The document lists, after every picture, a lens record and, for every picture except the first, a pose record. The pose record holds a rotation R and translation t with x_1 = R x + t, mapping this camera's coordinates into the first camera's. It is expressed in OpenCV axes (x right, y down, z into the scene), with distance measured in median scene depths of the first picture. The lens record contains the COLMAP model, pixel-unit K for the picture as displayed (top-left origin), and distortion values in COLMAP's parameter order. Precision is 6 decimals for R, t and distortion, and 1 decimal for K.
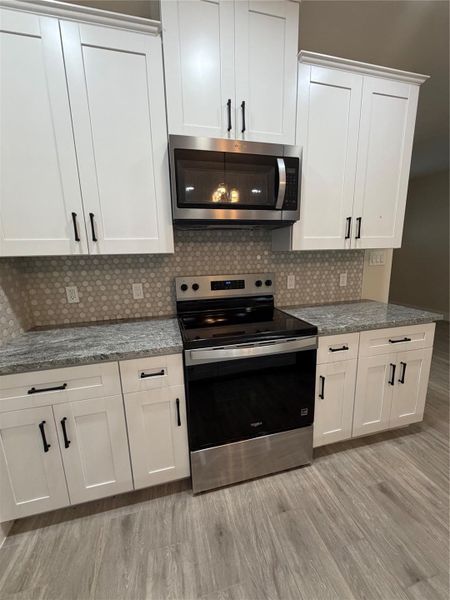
lens RADIAL K [[238.9, 0, 225.7], [0, 238.9, 299.8], [0, 0, 1]] dist [-0.000819, -0.000166]
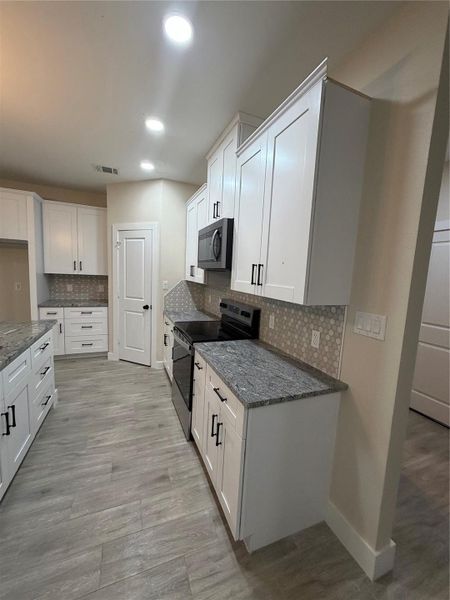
lens RADIAL K [[238.9, 0, 222.4], [0, 238.9, 299.8], [0, 0, 1]] dist [-0.000819, -0.000166]
pose [[0.135578, 0.144143, -0.980225, 1.465231], [-0.238776, 0.964952, 0.108871, -0.268784], [0.961564, 0.219293, 0.165244, 0.710858]]
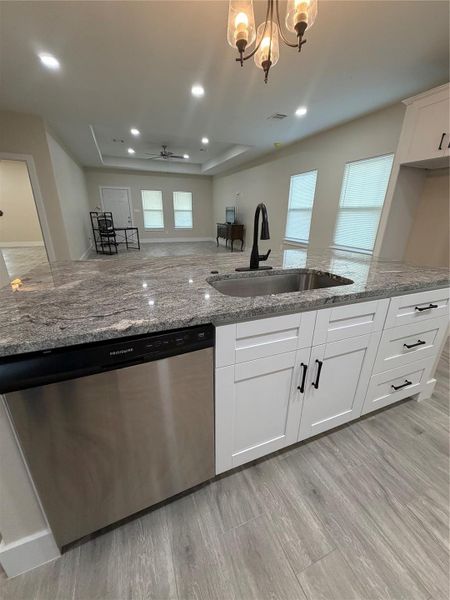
lens RADIAL K [[238.9, 0, 226.7], [0, 238.9, 297.6], [0, 0, 1]] dist [-0.000819, -0.000166]
pose [[-0.989215, 0.054449, -0.135974, 0.868282], [-0.022156, 0.862029, 0.506374, -0.071019], [0.144785, 0.503925, -0.851526, 0.614846]]
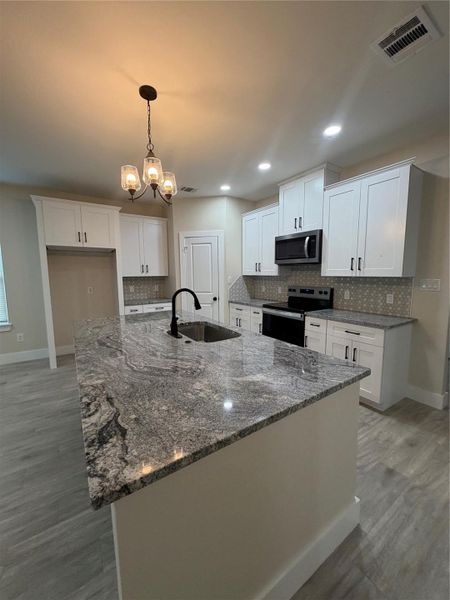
lens RADIAL K [[238.9, 0, 222.8], [0, 238.9, 300.1], [0, 0, 1]] dist [-0.000819, -0.000166]
pose [[0.322927, 0.128599, -0.937646, 1.790477], [-0.181061, 0.980821, 0.072163, -0.006006], [0.928943, 0.146468, 0.340018, -0.378723]]
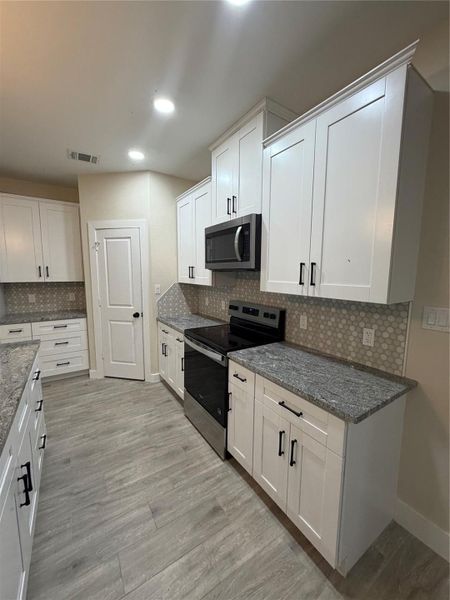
lens RADIAL K [[238.9, 0, 222.7], [0, 238.9, 300.0], [0, 0, 1]] dist [-0.000819, -0.000166]
pose [[0.321763, 0.134847, -0.937169, 1.277857], [-0.196023, 0.977848, 0.073399, -0.202092], [0.926306, 0.160090, 0.341068, 0.395909]]
